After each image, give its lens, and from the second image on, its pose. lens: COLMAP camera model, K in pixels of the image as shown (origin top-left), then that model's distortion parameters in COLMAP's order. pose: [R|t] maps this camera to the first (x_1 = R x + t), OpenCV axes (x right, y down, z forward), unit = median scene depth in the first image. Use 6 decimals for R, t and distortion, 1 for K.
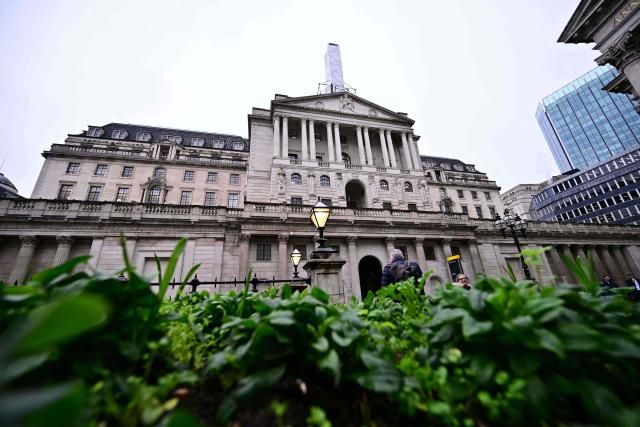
lens RADIAL K [[249.9, 0, 320.0], [0, 249.9, 213.5], [0, 0, 1]] dist [-0.000606, -0.000040]
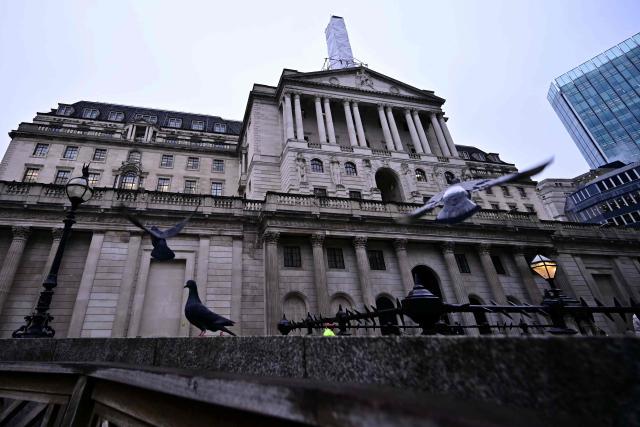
lens RADIAL K [[298.0, 0, 261.1], [0, 298.0, 168.3], [0, 0, 1]] dist [-0.000838, -0.000233]
pose [[0.998567, 0.017330, -0.050630, -0.192365], [-0.024167, 0.990176, -0.137723, 0.008055], [0.047746, 0.138750, 0.989176, 0.020378]]
